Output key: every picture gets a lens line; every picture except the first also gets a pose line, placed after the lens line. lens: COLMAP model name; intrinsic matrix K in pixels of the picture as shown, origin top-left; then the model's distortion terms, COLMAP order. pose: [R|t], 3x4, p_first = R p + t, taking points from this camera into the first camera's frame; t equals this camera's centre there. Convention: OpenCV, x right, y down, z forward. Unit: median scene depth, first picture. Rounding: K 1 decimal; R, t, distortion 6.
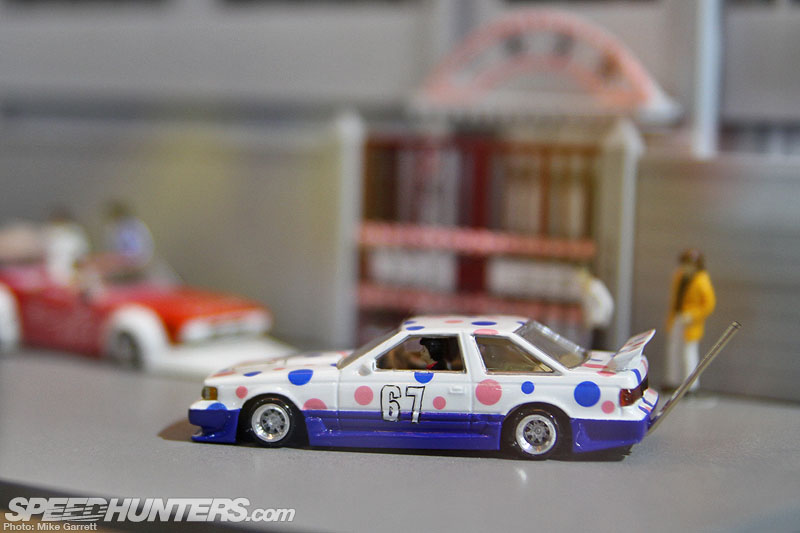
lens RADIAL K [[1828.9, 0, 399.9], [0, 1828.9, 265.9], [0, 0, 1]] dist [-0.045477, 0.000000]
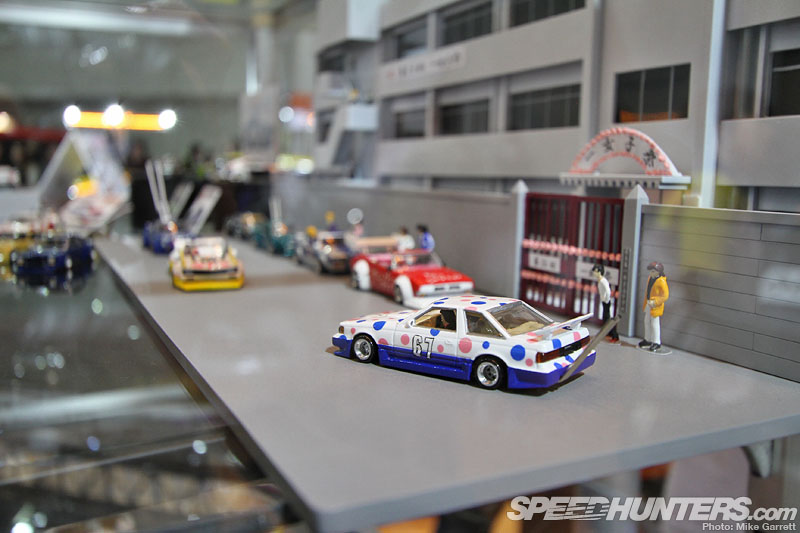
lens RADIAL K [[715.4, 0, 399.6], [0, 715.4, 268.4], [0, 0, 1]] dist [-0.013105, -0.008568]
pose [[0.913063, 0.049669, -0.404783, 0.251963], [-0.035933, 0.998494, 0.041466, -0.025992], [0.406233, -0.023315, 0.913472, 0.373030]]
